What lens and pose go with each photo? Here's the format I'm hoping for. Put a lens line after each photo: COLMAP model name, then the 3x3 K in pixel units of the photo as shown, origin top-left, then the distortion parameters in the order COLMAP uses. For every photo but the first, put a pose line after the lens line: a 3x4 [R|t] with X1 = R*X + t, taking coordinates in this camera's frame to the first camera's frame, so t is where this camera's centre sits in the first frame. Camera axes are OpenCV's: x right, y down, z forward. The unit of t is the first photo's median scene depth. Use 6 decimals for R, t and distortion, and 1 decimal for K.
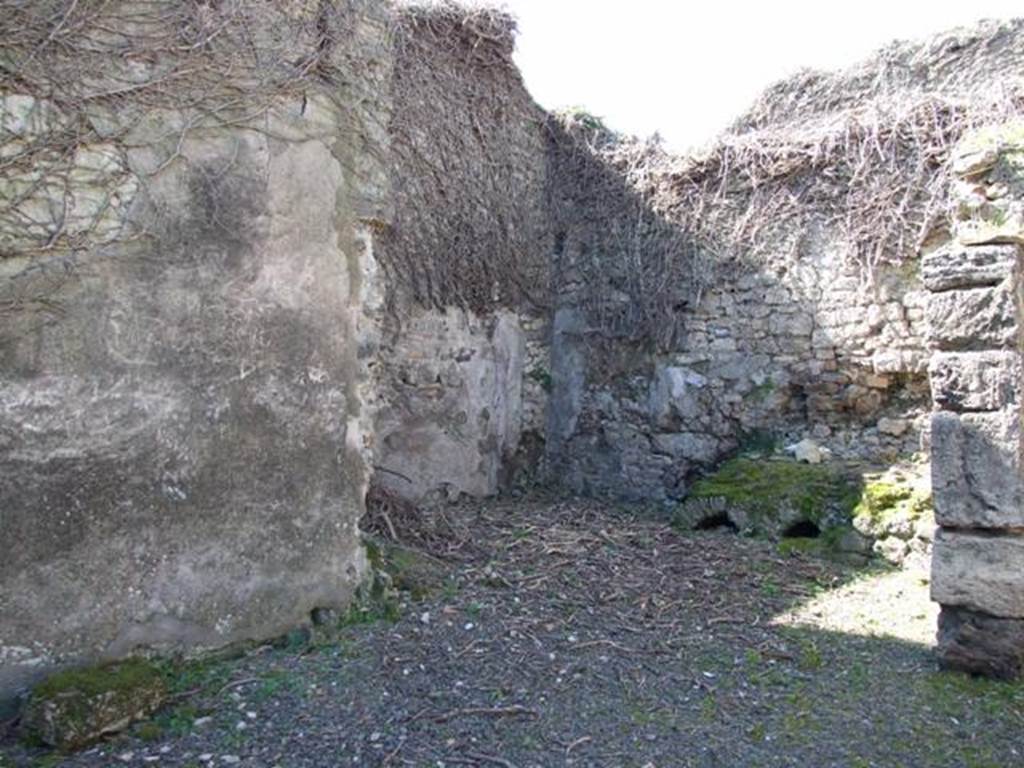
lens RADIAL K [[813.5, 0, 512.0], [0, 813.5, 374.7], [0, 0, 1]] dist [-0.059856, 0.054944]
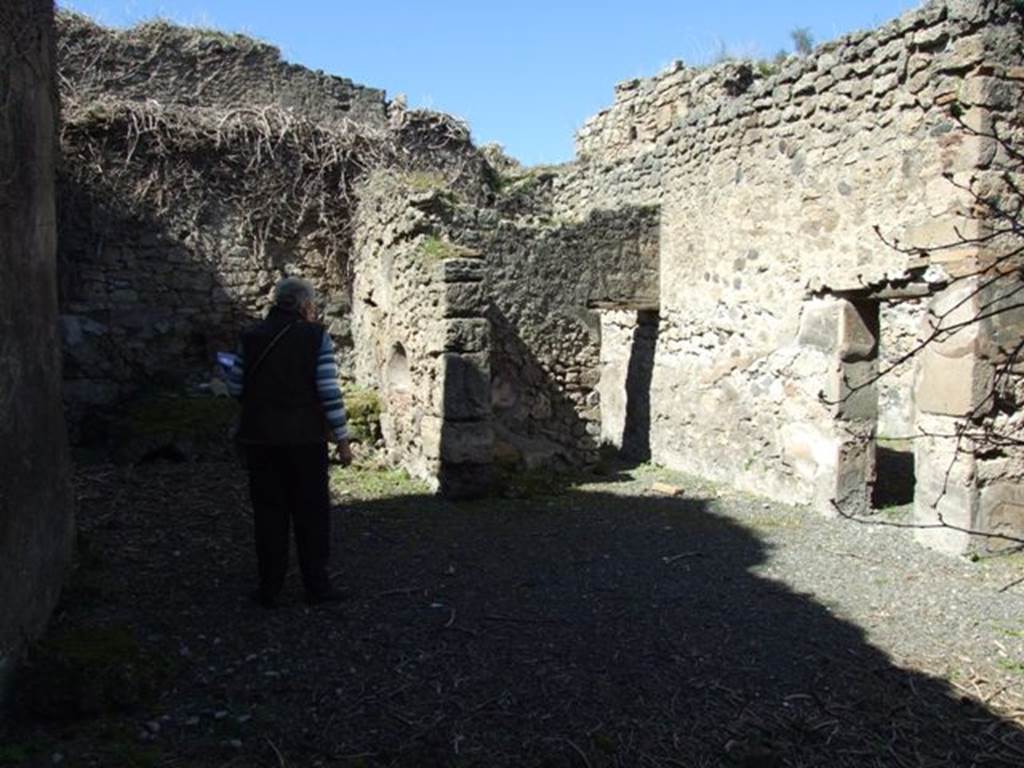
lens RADIAL K [[814.8, 0, 512.3], [0, 814.8, 370.5], [0, 0, 1]] dist [-0.060522, 0.056685]
pose [[0.462322, -0.044714, 0.885584, -0.501918], [-0.017702, 0.998063, 0.059635, -0.011770], [-0.886535, -0.043247, 0.460635, 0.046112]]
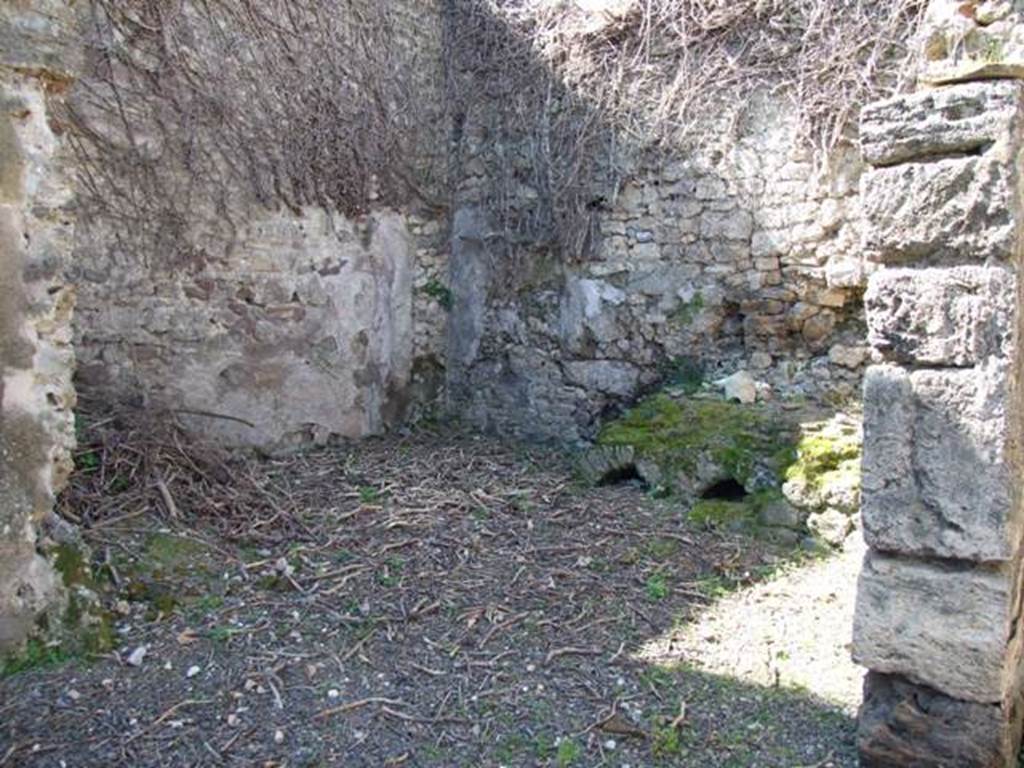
lens RADIAL K [[814.8, 0, 512.3], [0, 814.8, 370.5], [0, 0, 1]] dist [-0.060522, 0.056685]
pose [[0.999899, -0.009281, 0.010804, 0.131432], [0.008029, 0.993835, 0.110580, -0.011111], [-0.011764, -0.110482, 0.993808, 0.209146]]
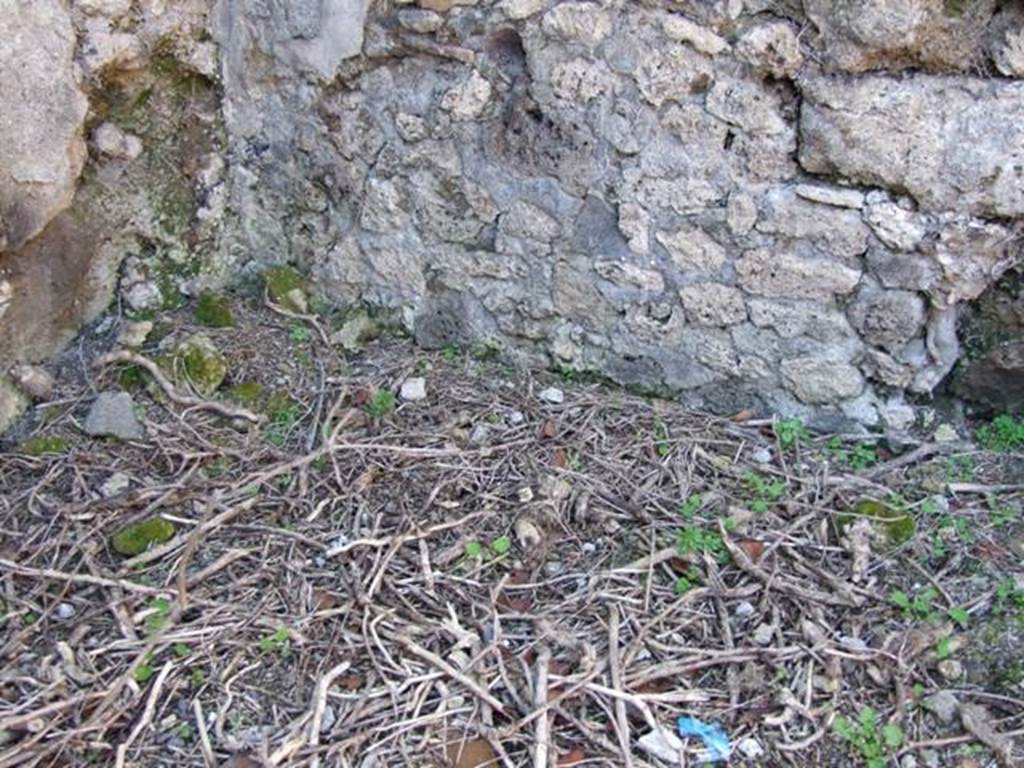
lens RADIAL K [[1187.7, 0, 512.0], [0, 1187.7, 384.0], [0, 0, 1]] dist [-0.005762, 0.011327]
pose [[0.960445, -0.163182, 0.225648, 0.041258], [0.025911, 0.859169, 0.511036, -0.008574], [-0.277262, -0.484975, 0.829412, 0.892019]]
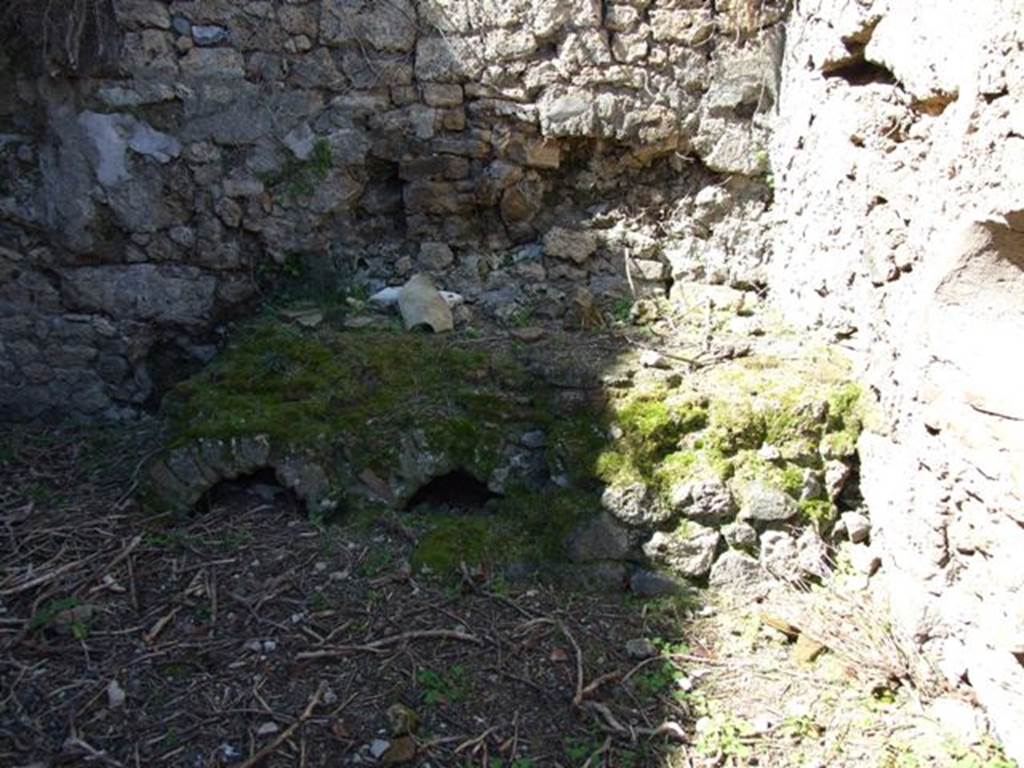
lens RADIAL K [[814.8, 0, 512.3], [0, 814.8, 370.5], [0, 0, 1]] dist [-0.060522, 0.056685]
pose [[0.783369, -0.149626, 0.603279, 0.109138], [-0.024269, 0.962489, 0.270232, 0.001492], [-0.621084, -0.226333, 0.750352, 0.586660]]
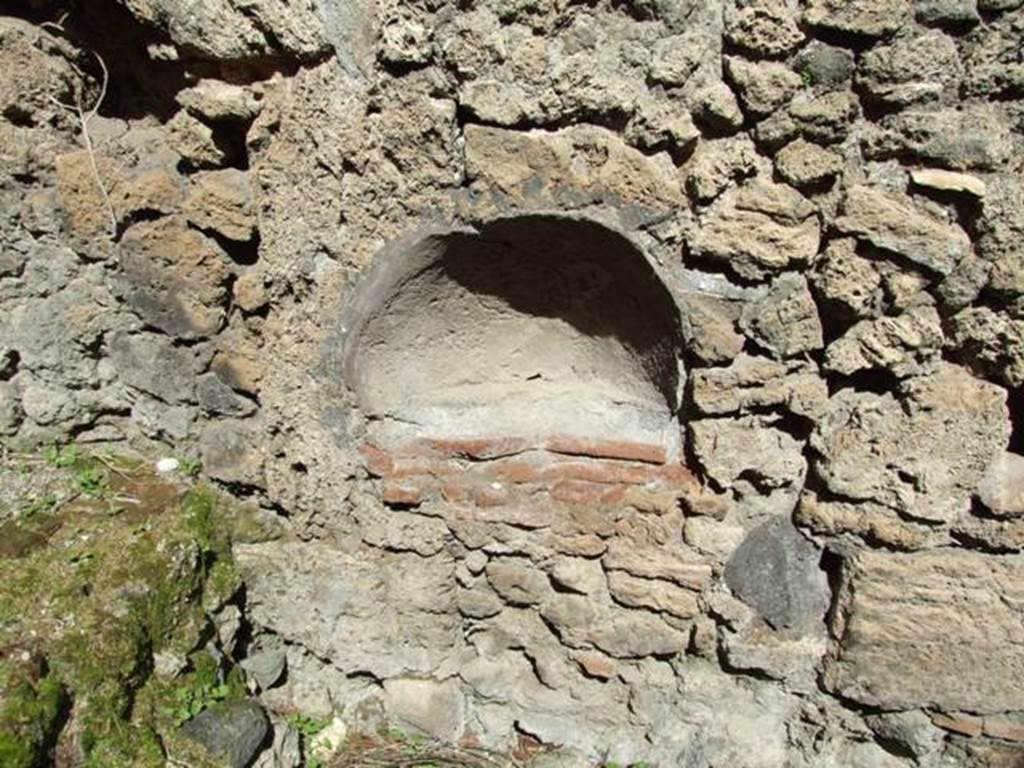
lens RADIAL K [[814.8, 0, 512.3], [0, 814.8, 370.5], [0, 0, 1]] dist [-0.060522, 0.056685]
pose [[-0.488364, -0.273738, 0.828594, 0.215557], [-0.029723, 0.954193, 0.297713, -0.006944], [-0.872134, 0.120764, -0.474130, 0.793788]]
